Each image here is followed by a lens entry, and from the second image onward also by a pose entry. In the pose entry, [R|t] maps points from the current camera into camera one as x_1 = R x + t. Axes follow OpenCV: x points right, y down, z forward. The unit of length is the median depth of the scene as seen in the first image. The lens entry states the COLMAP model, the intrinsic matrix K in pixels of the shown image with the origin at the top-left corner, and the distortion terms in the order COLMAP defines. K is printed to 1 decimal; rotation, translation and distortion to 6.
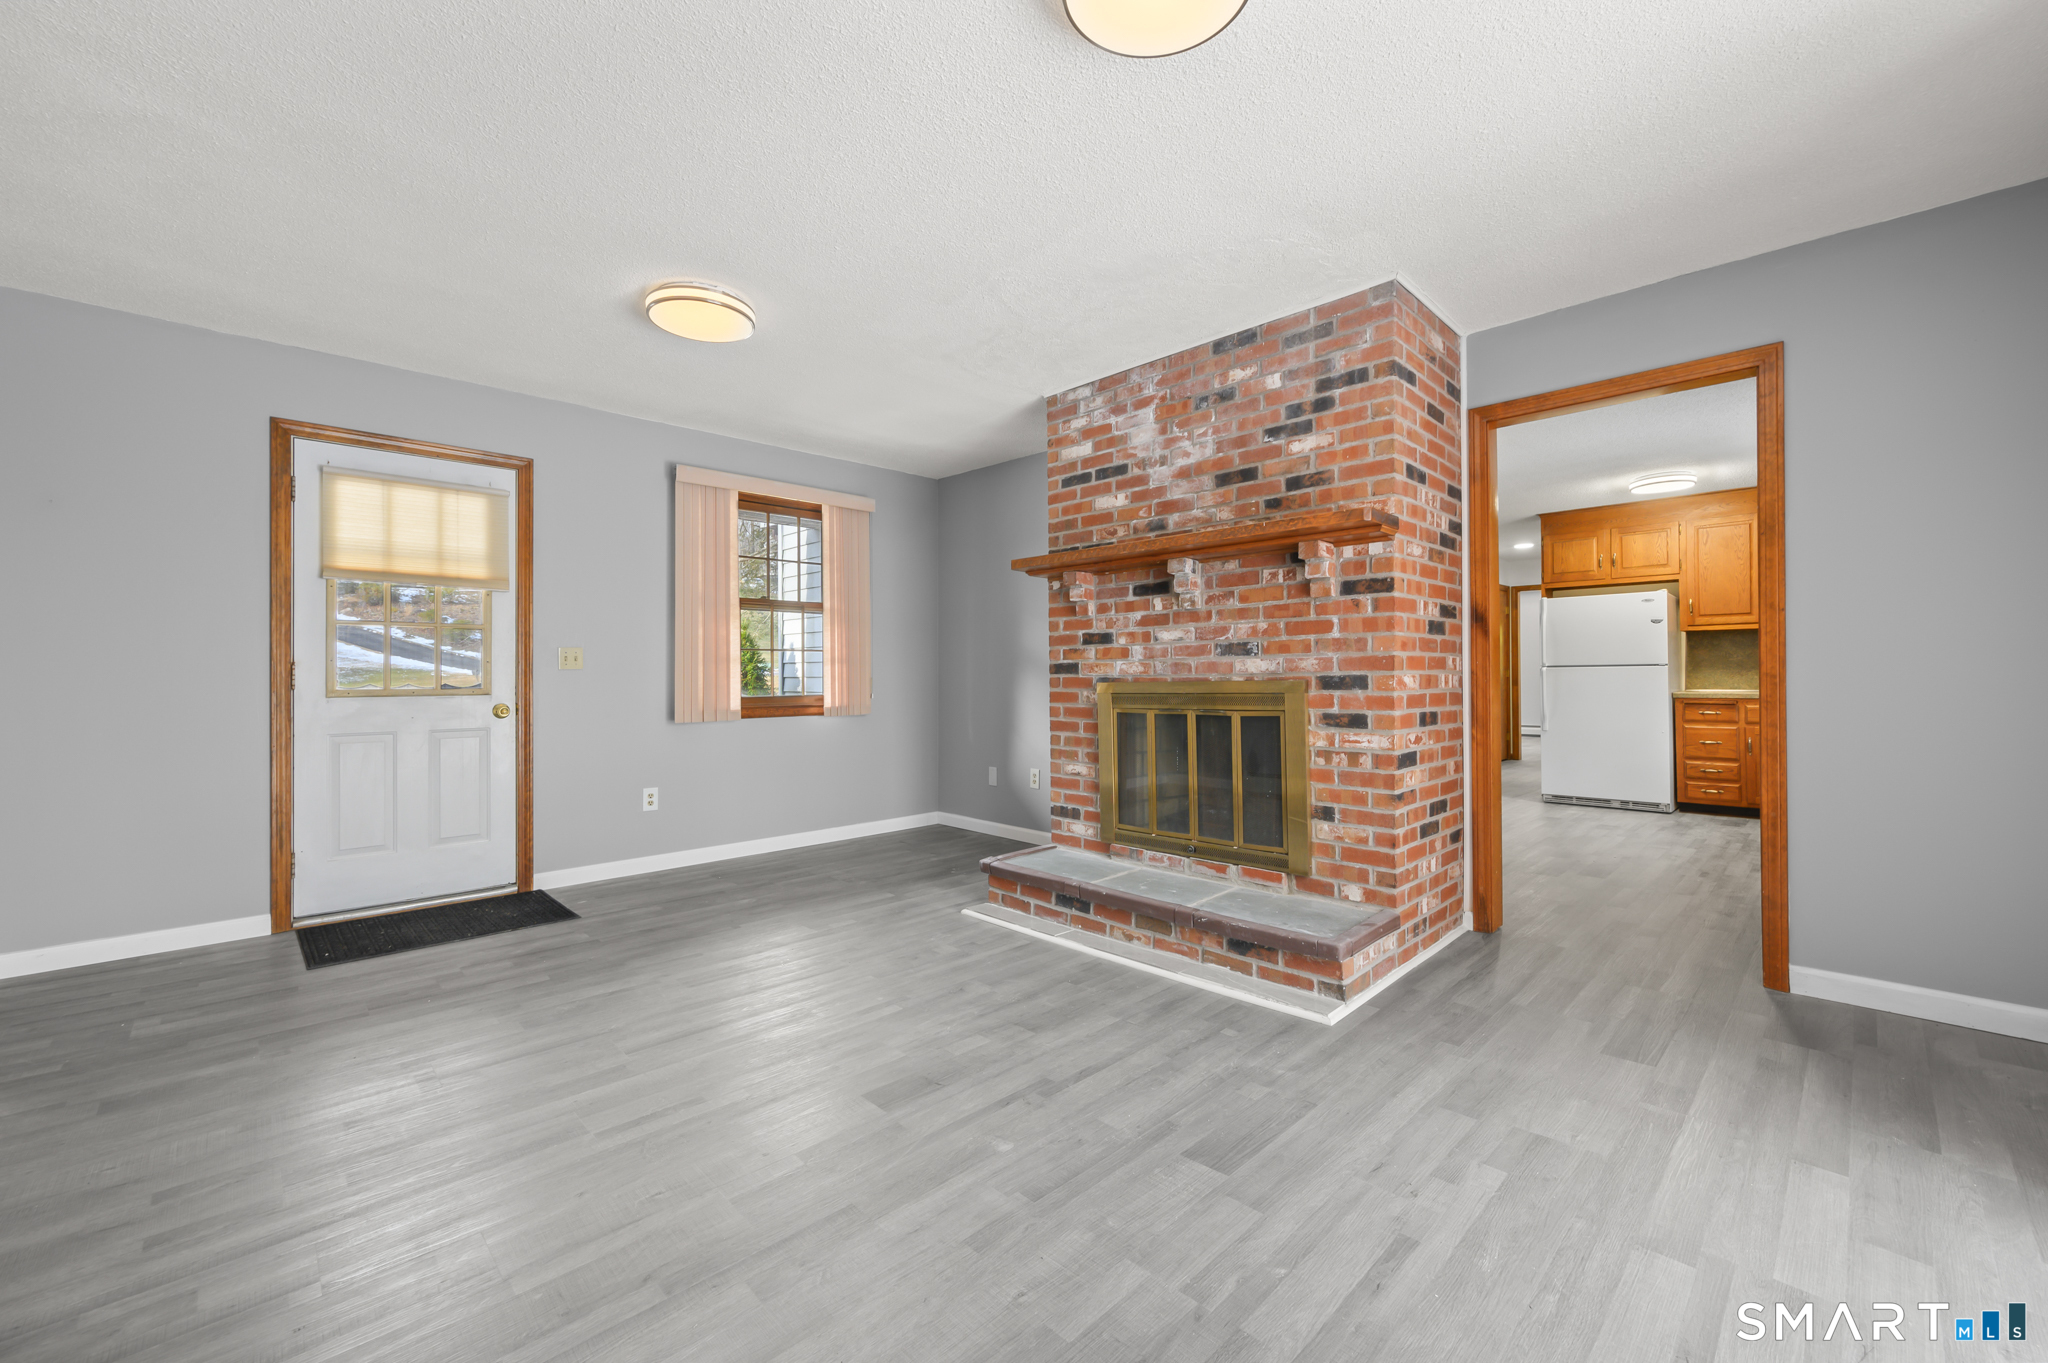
lens RADIAL K [[829.9, 0, 1022.9], [0, 829.9, 668.2], [0, 0, 1]] dist [-0.002198, -0.000163]
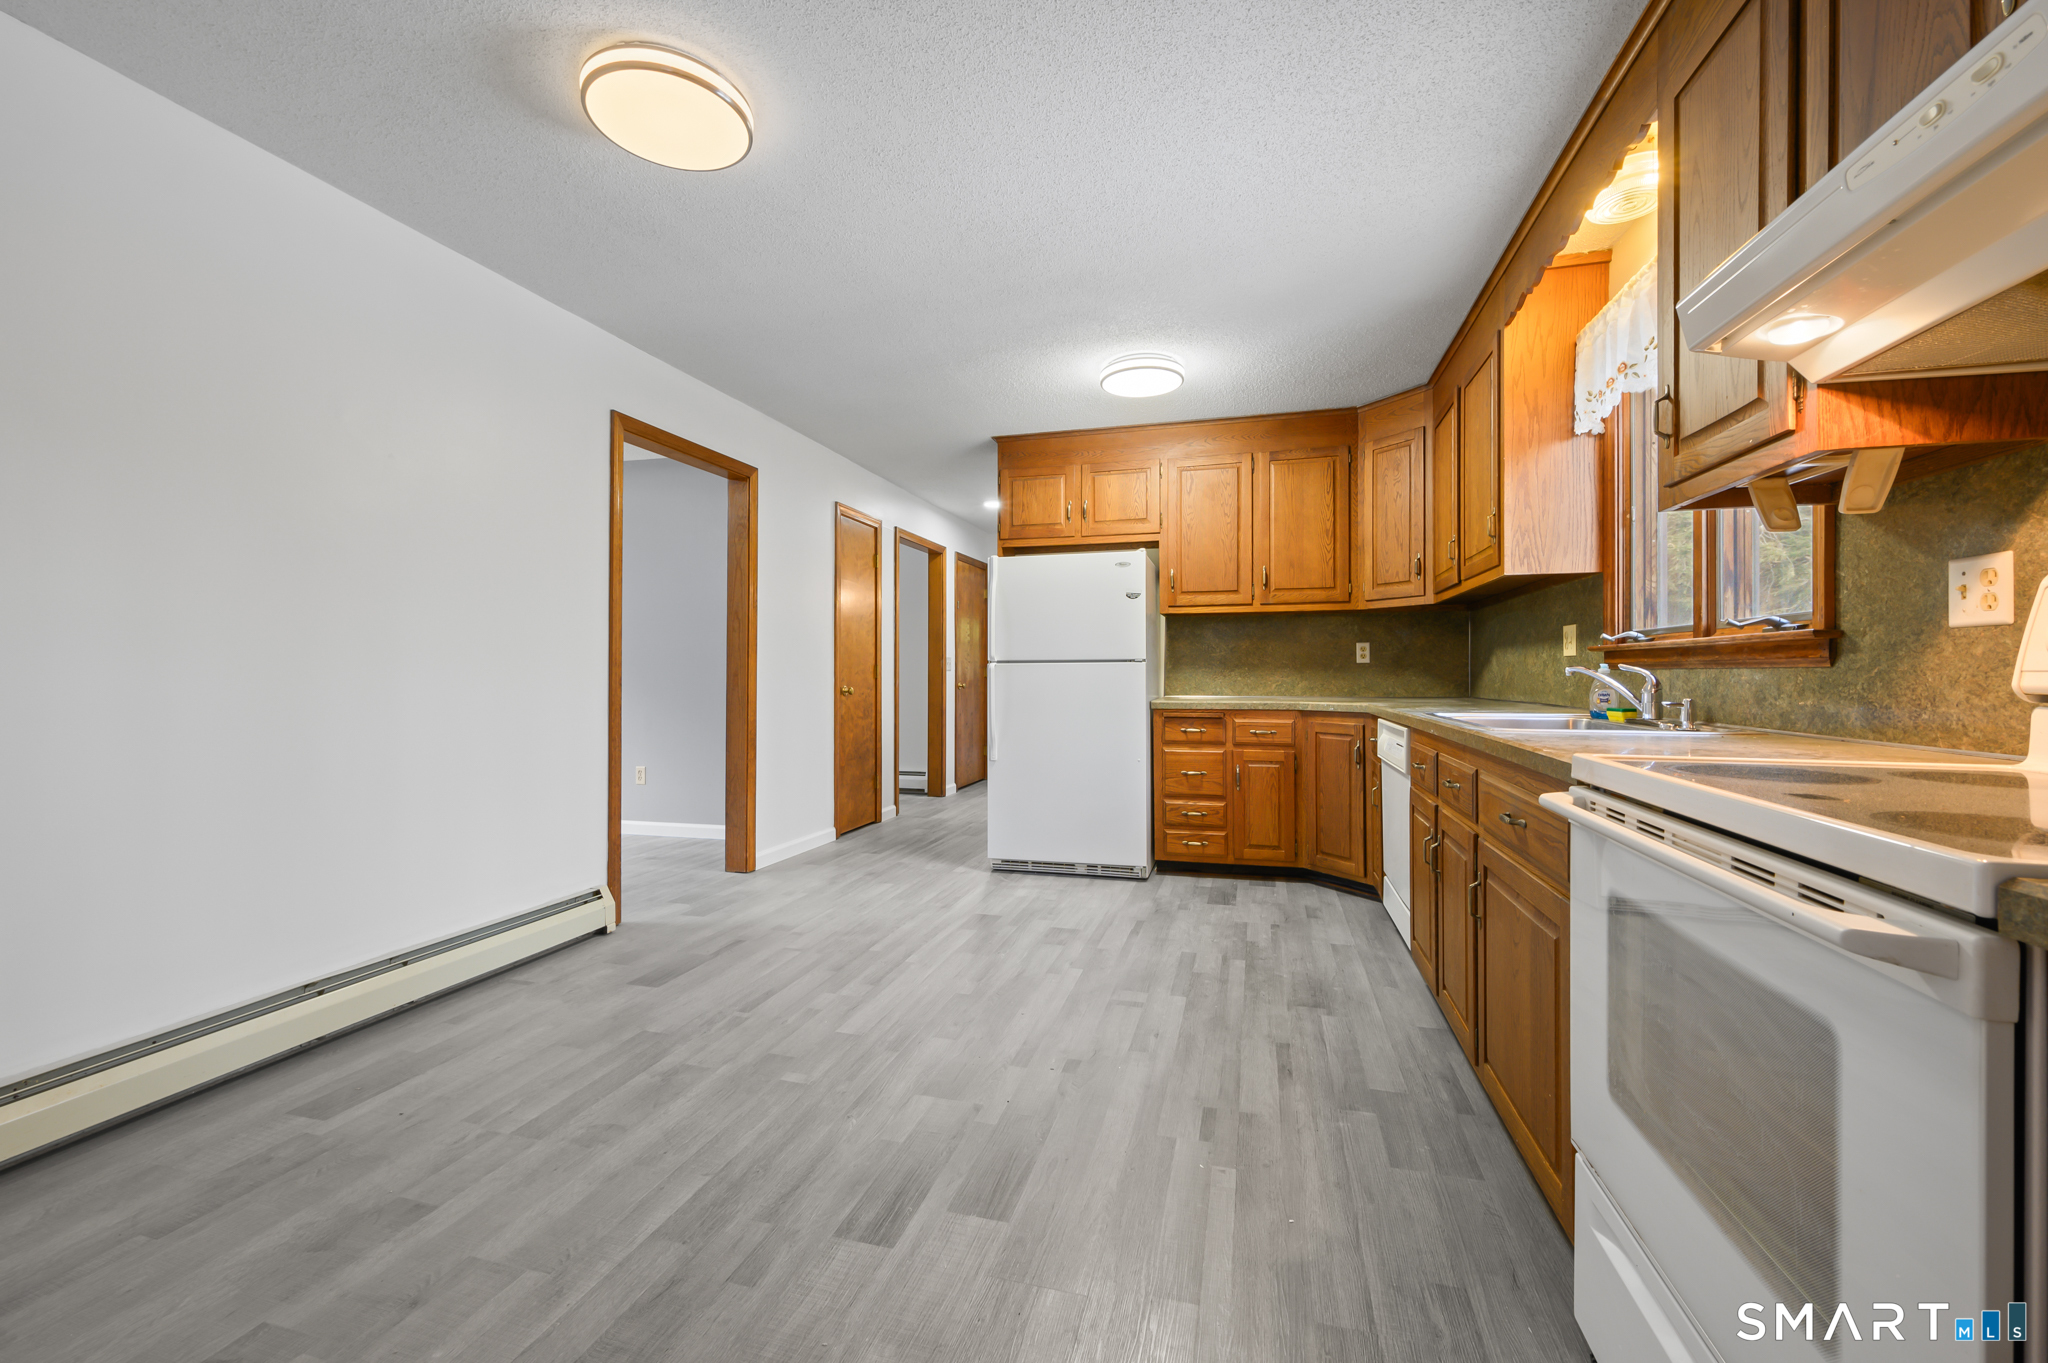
lens RADIAL K [[829.9, 0, 1024.5], [0, 829.9, 677.5], [0, 0, 1]] dist [-0.002198, -0.000163]
pose [[0.868759, 0.001866, 0.495232, 0.348181], [-0.007815, 0.999920, 0.009941, 0.003460], [-0.495173, -0.012507, 0.868704, 0.448963]]
